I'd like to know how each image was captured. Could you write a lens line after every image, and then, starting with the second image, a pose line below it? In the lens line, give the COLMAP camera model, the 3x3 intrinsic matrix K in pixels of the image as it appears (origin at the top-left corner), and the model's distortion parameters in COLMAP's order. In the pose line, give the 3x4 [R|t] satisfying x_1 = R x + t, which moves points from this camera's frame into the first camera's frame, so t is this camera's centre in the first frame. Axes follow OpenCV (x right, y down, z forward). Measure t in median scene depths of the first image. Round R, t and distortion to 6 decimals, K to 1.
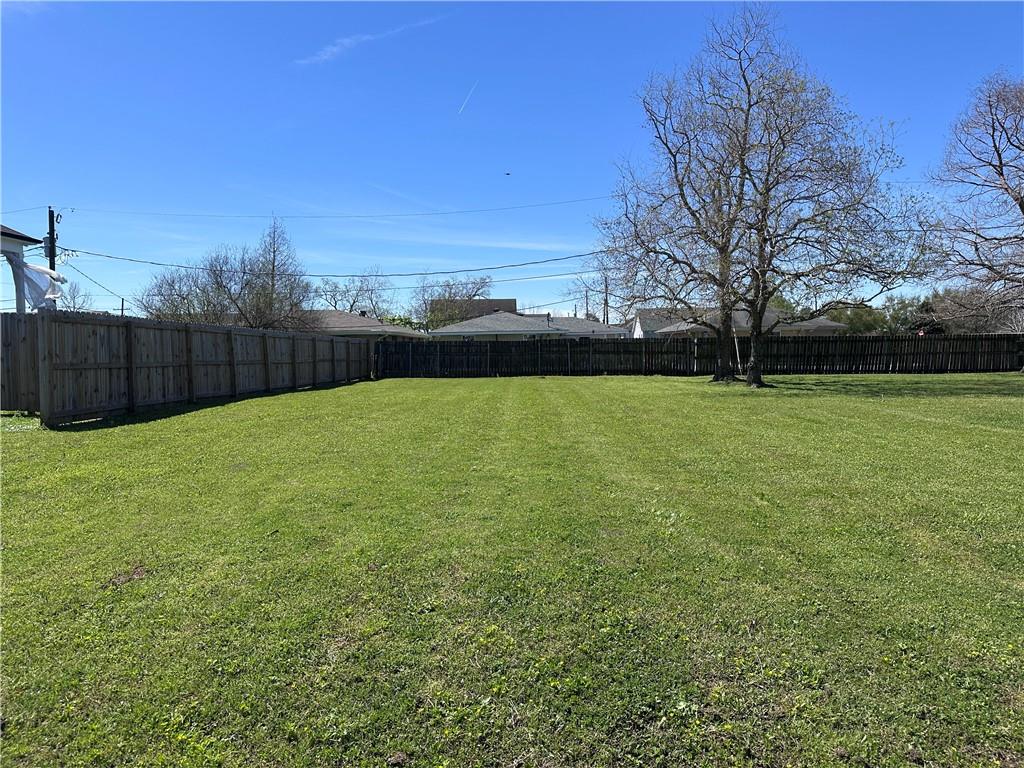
lens RADIAL K [[726.2, 0, 503.6], [0, 726.2, 385.1], [0, 0, 1]] dist [0.047648, -0.062982]
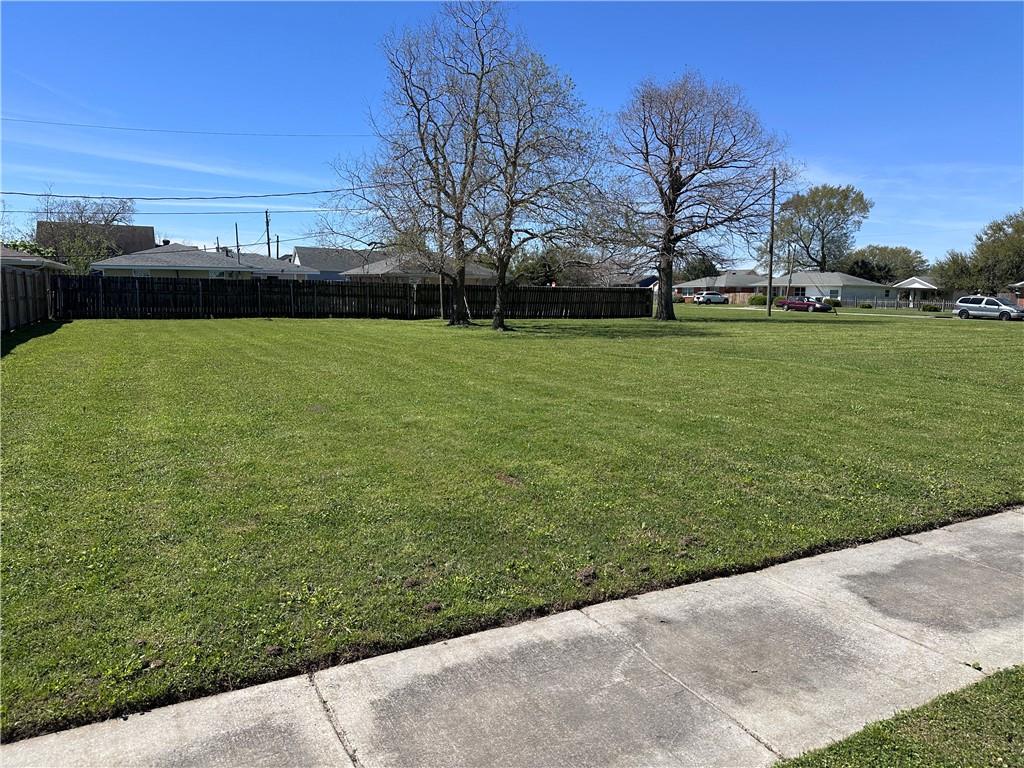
lens RADIAL K [[726.2, 0, 529.8], [0, 726.2, 410.2], [0, 0, 1]] dist [0.047648, -0.062982]
pose [[0.863971, -0.055515, 0.500472, -0.173478], [-0.002341, 0.993450, 0.114240, -0.002677], [-0.503536, -0.099871, 0.858182, -0.033915]]
